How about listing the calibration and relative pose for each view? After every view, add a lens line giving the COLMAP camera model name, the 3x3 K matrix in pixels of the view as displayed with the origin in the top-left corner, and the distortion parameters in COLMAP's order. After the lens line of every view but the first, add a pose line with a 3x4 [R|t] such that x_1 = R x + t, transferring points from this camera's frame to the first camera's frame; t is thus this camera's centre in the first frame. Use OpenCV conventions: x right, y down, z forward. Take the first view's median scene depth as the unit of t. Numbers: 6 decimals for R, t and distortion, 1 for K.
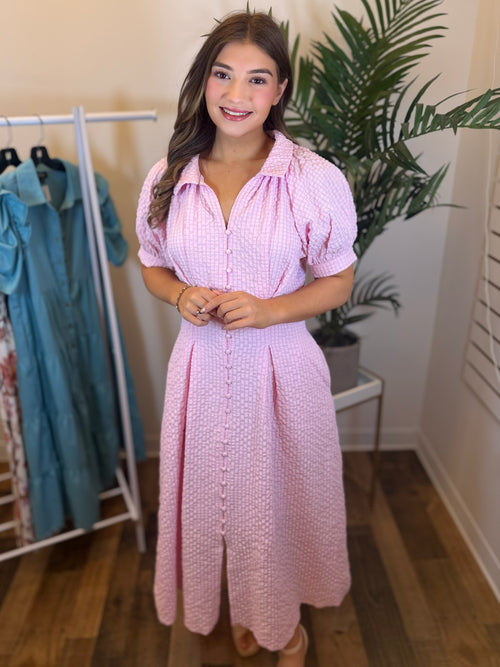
lens RADIAL K [[536.9, 0, 232.0], [0, 536.9, 310.1], [0, 0, 1]] dist [-0.006083, -0.012132]
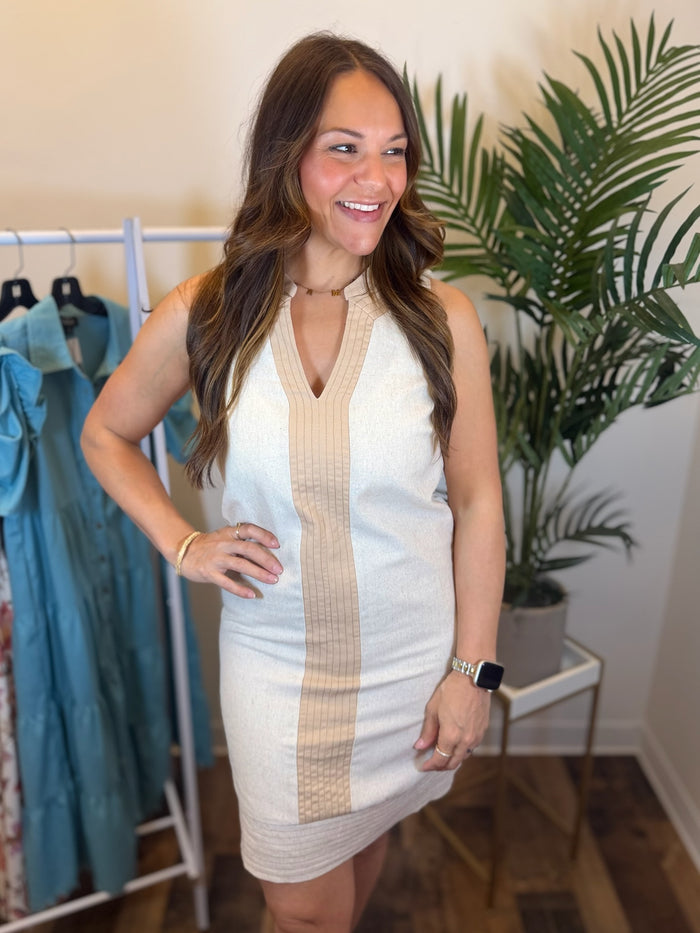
lens RADIAL K [[765.9, 0, 334.5], [0, 765.9, 442.7], [0, 0, 1]] dist [-0.008315, -0.006204]
pose [[0.999590, 0.028313, -0.004261, -0.035258], [-0.028537, 0.997300, -0.067659, -0.058420], [0.002334, 0.067753, 0.997699, 0.115547]]
